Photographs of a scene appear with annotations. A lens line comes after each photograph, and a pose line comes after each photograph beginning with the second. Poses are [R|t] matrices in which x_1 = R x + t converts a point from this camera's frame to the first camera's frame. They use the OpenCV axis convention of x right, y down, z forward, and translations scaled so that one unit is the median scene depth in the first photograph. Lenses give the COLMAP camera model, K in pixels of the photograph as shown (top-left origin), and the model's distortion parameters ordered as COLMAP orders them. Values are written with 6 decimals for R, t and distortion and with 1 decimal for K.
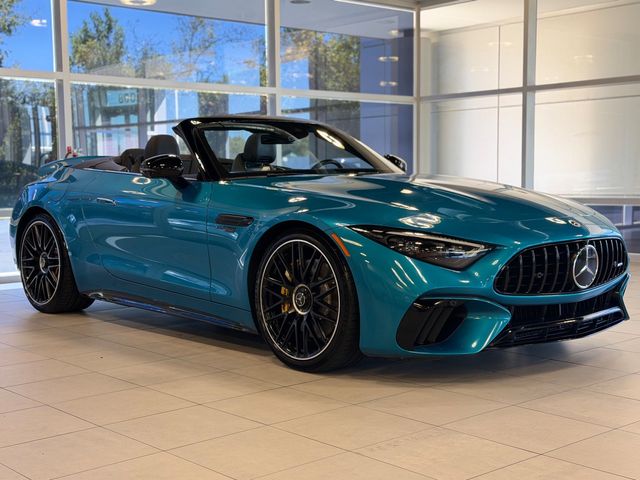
lens RADIAL K [[925.9, 0, 321.2], [0, 925.9, 242.8], [0, 0, 1]] dist [0.127933, 0.000000]
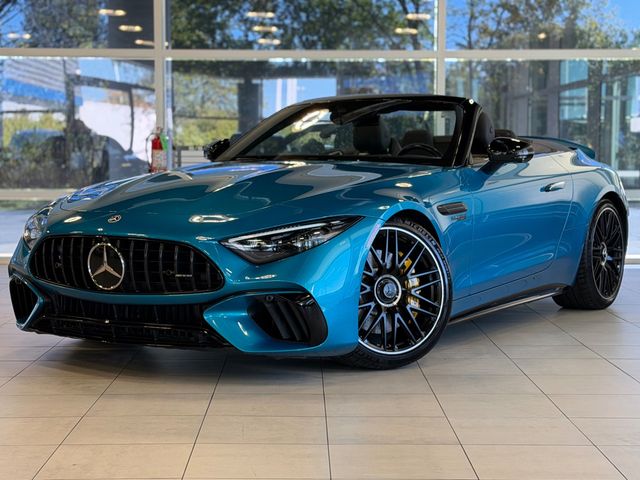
lens RADIAL K [[1286.9, 0, 320.4], [0, 1286.9, 235.3], [0, 0, 1]] dist [0.186228, 0.000000]
pose [[0.260883, 0.095378, -0.960647, 1.559381], [-0.079095, 0.993873, 0.077197, -0.120020], [0.962125, 0.055843, 0.266829, 0.856377]]
